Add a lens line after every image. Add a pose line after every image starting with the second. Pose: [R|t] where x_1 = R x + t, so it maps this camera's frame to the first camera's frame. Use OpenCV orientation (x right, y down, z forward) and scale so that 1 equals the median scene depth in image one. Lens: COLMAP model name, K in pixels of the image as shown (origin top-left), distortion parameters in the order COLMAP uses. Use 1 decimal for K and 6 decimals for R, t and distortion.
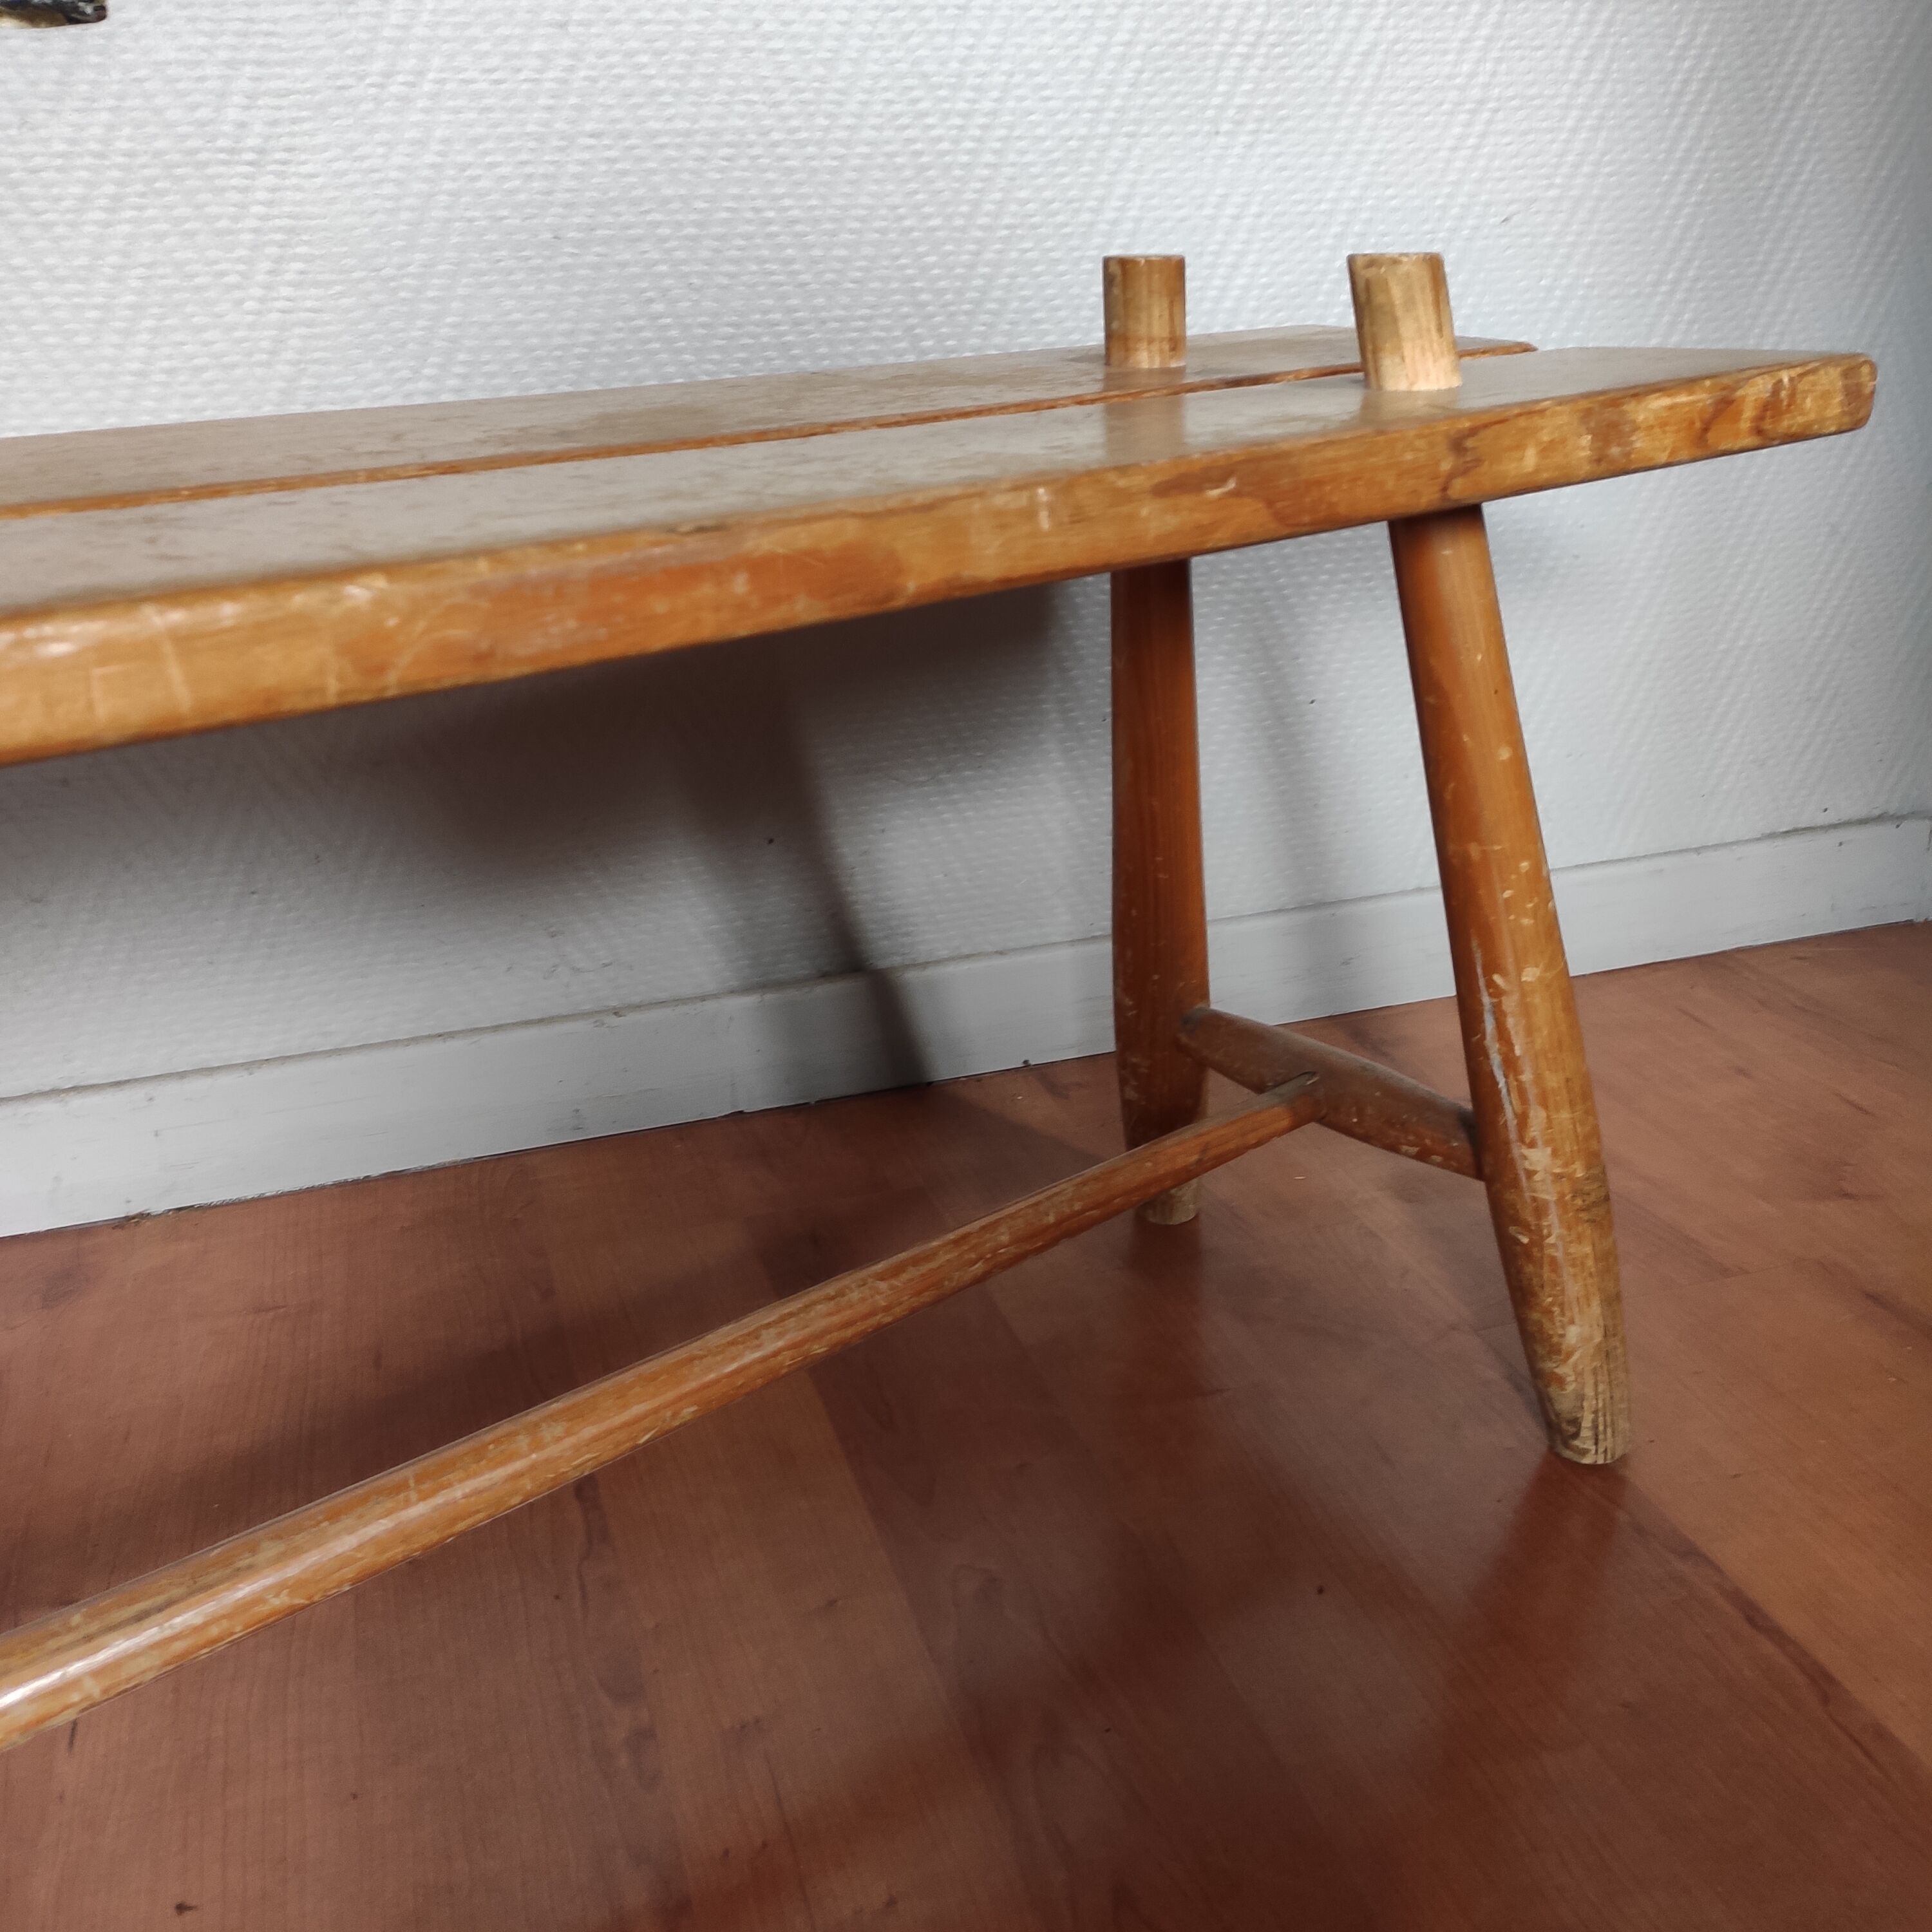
lens RADIAL K [[1922.7, 0, 959.4], [0, 1922.7, 956.6], [0, 0, 1]] dist [0.056134, -0.017410]
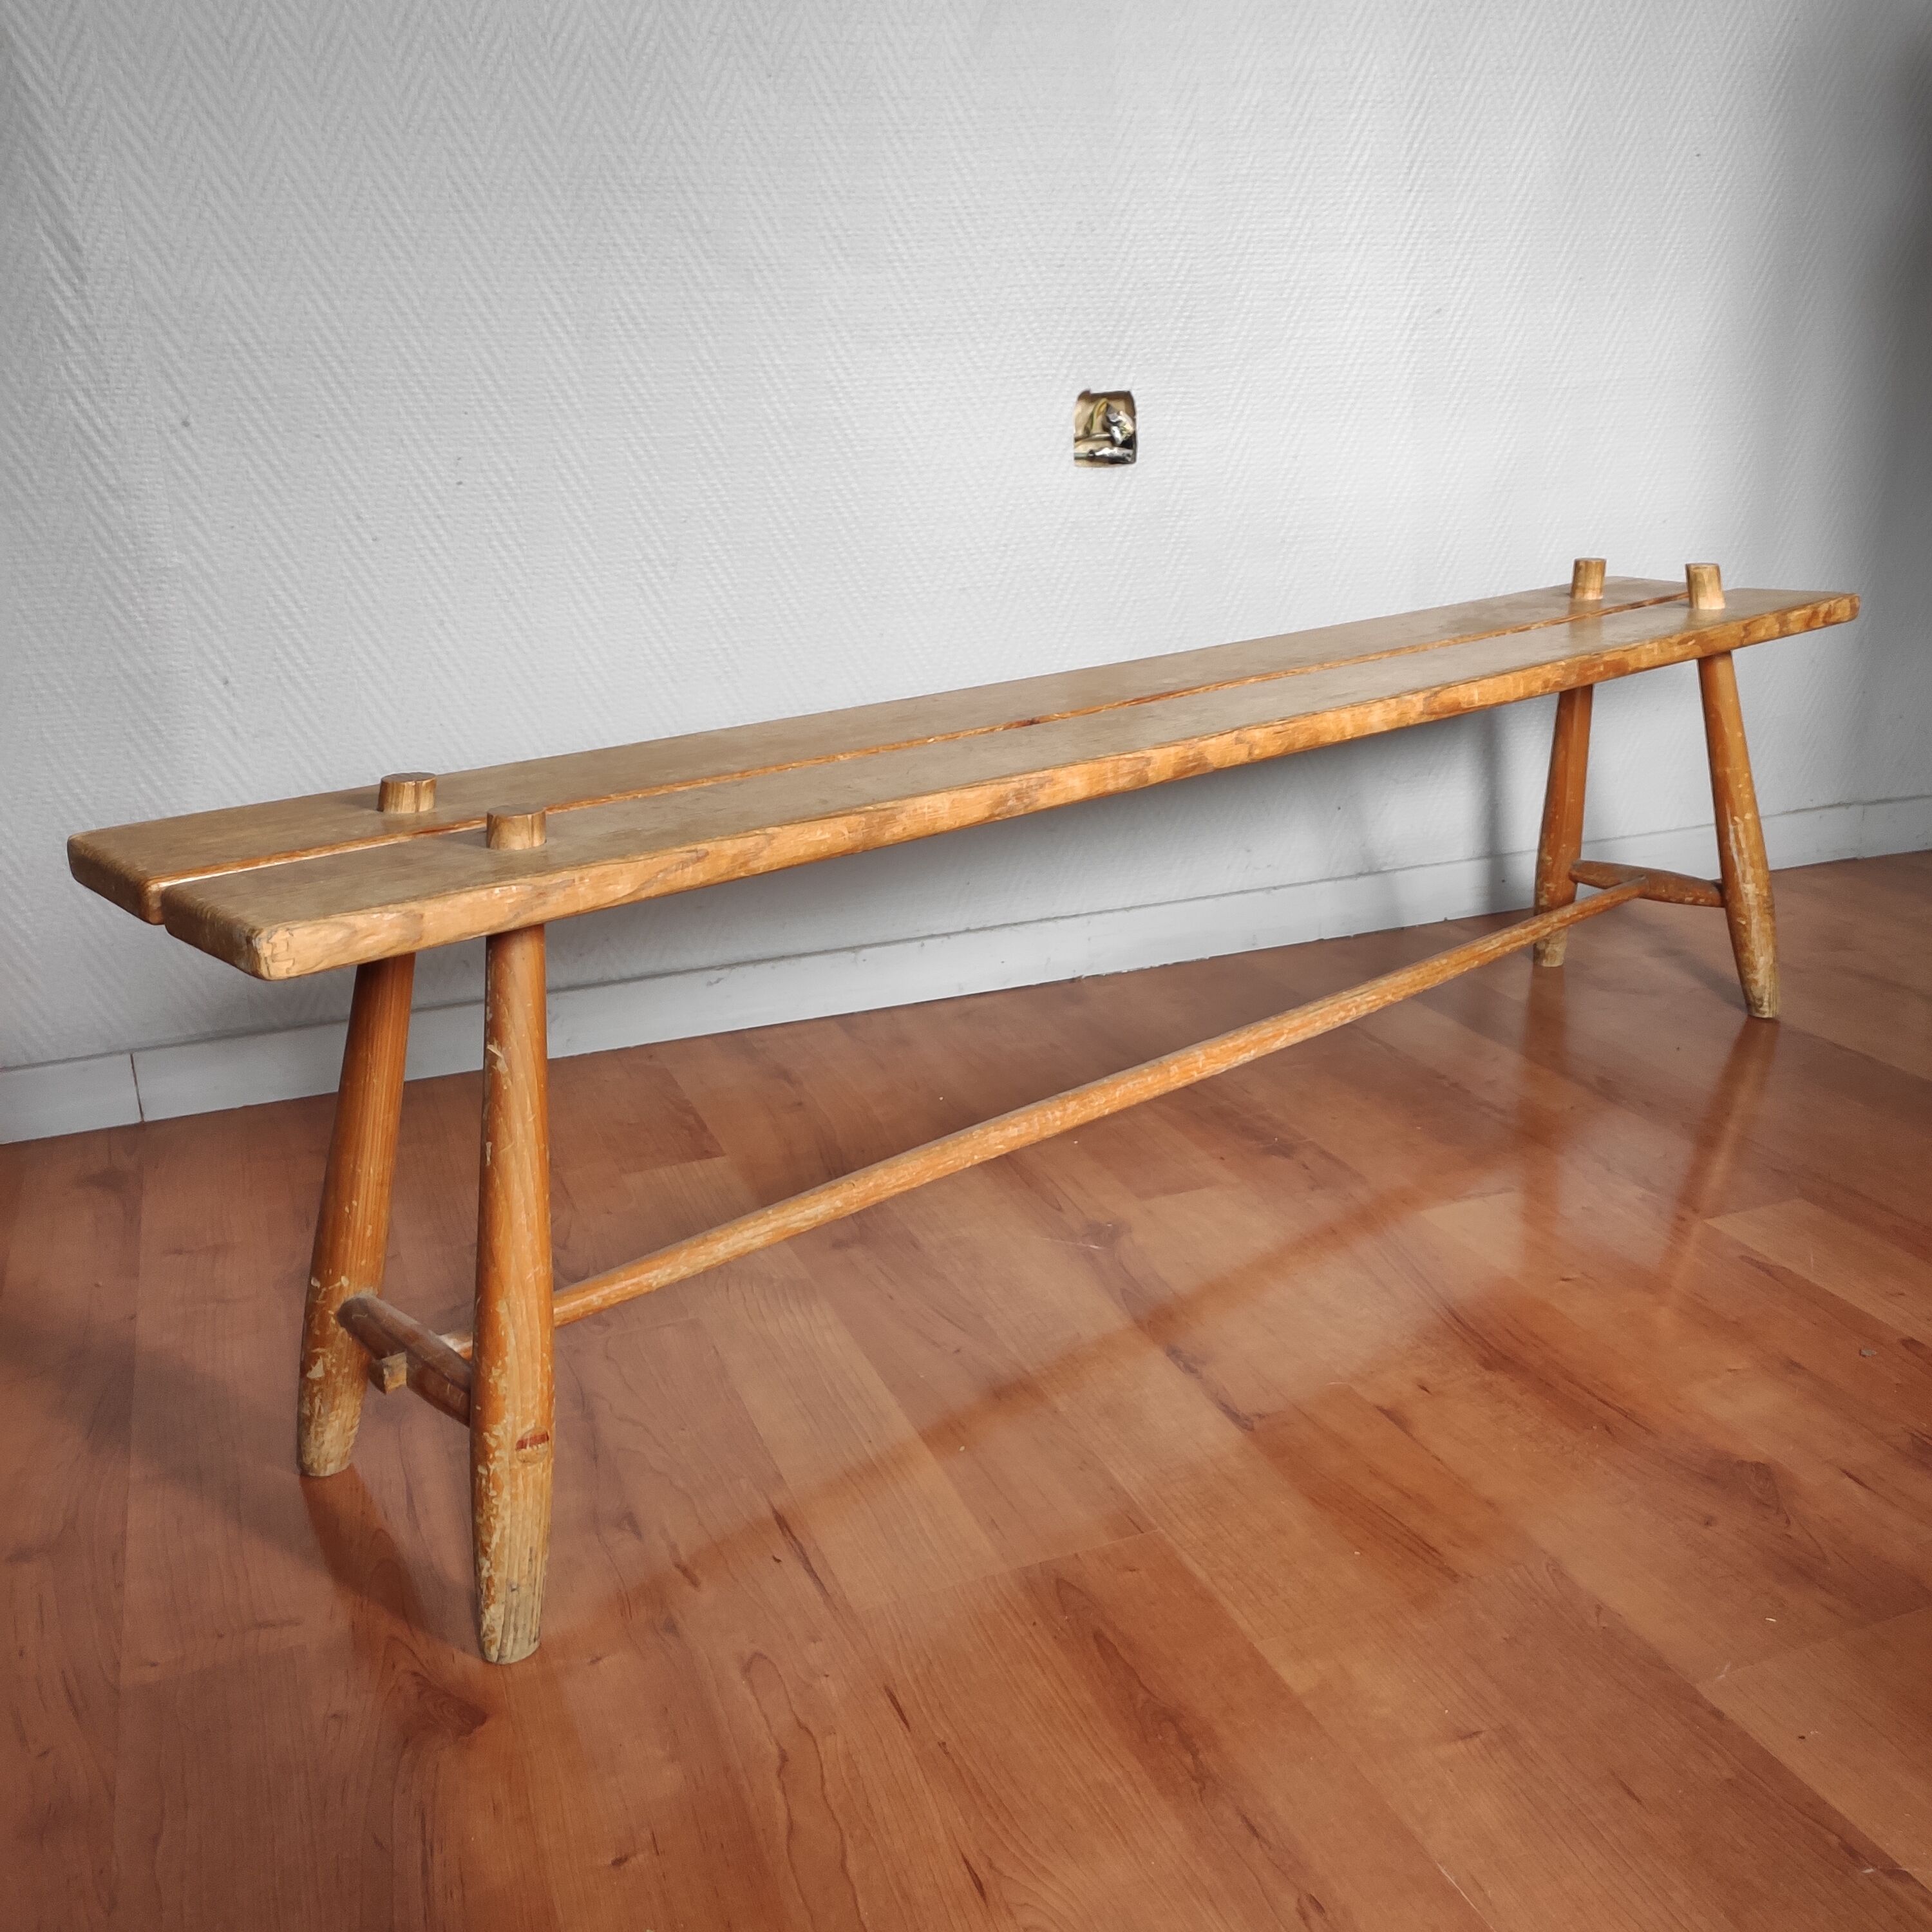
lens RADIAL K [[1922.7, 0, 959.4], [0, 1922.7, 956.6], [0, 0, 1]] dist [0.056134, -0.017410]
pose [[0.998196, -0.017857, 0.057315, -0.948394], [0.022253, 0.996783, -0.076997, 0.381557], [-0.055756, 0.078134, 0.995383, -1.603382]]
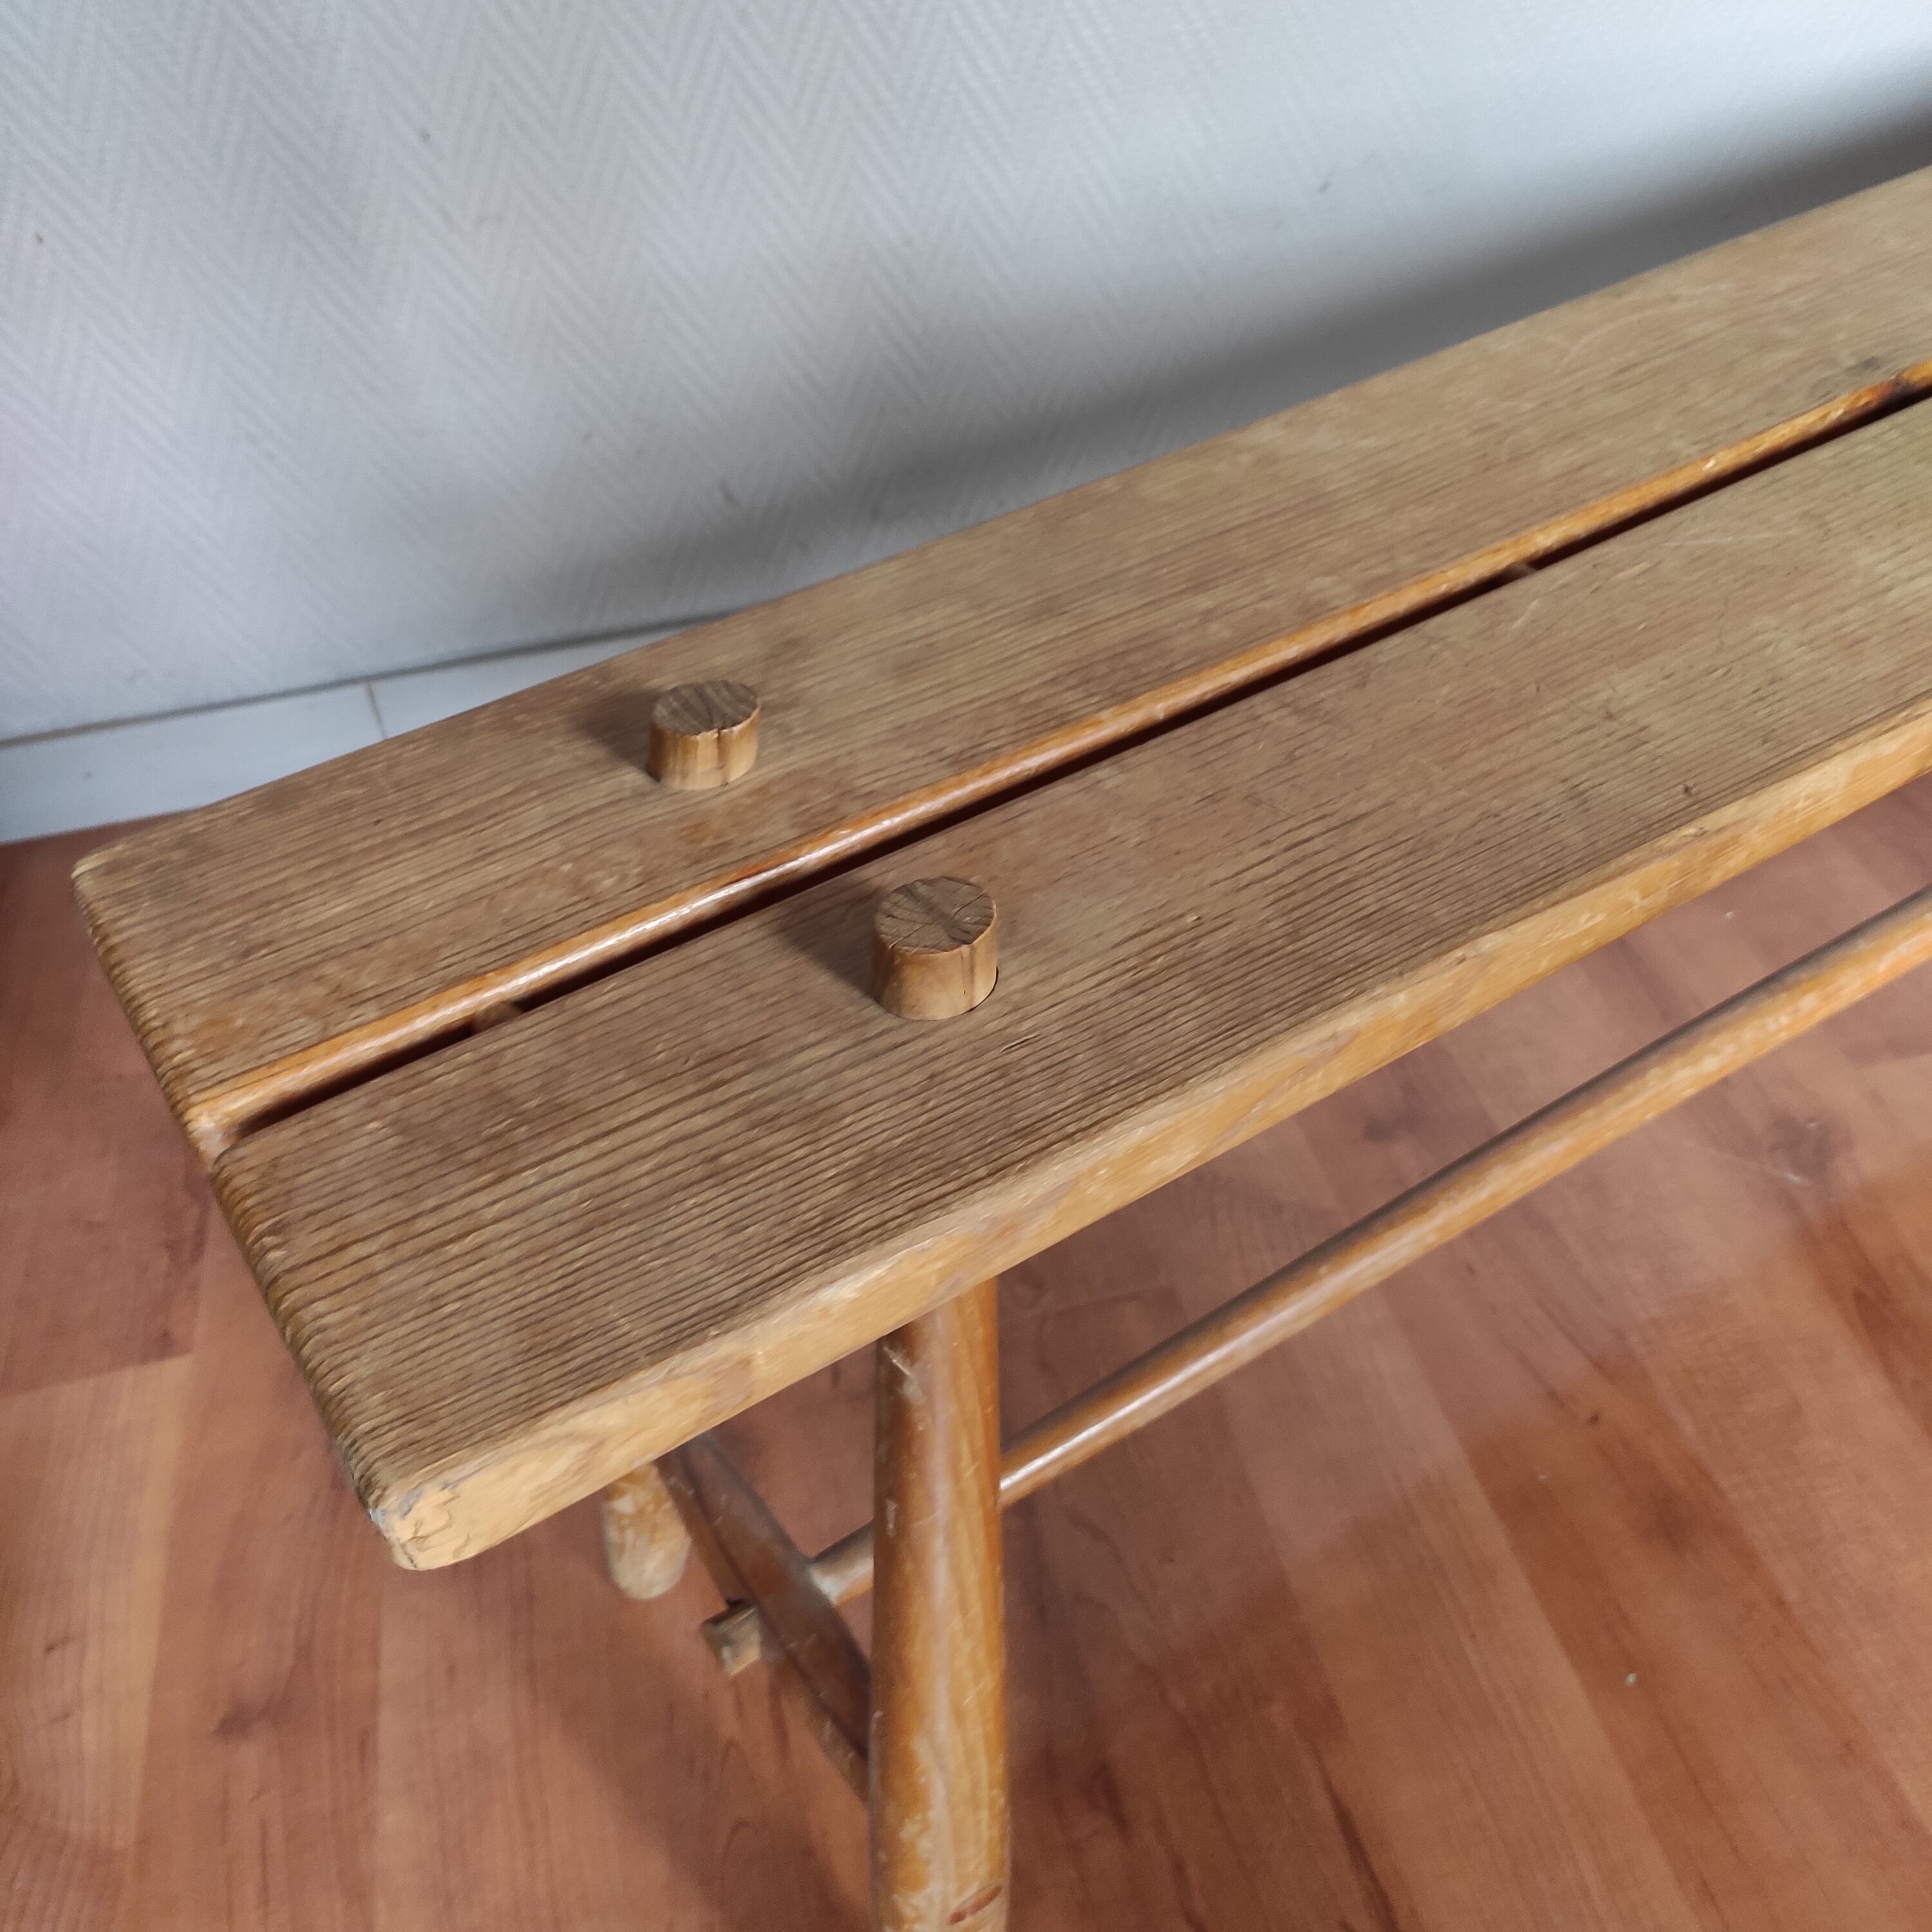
lens RADIAL K [[1940.5, 0, 961.4], [0, 1940.5, 964.0], [0, 0, 1]] dist [0.076832, -0.125169]
pose [[0.993793, 0.018794, -0.109650, -1.113811], [0.016765, 0.949071, 0.314616, -0.041695], [0.109978, -0.314501, 0.942865, -0.779205]]
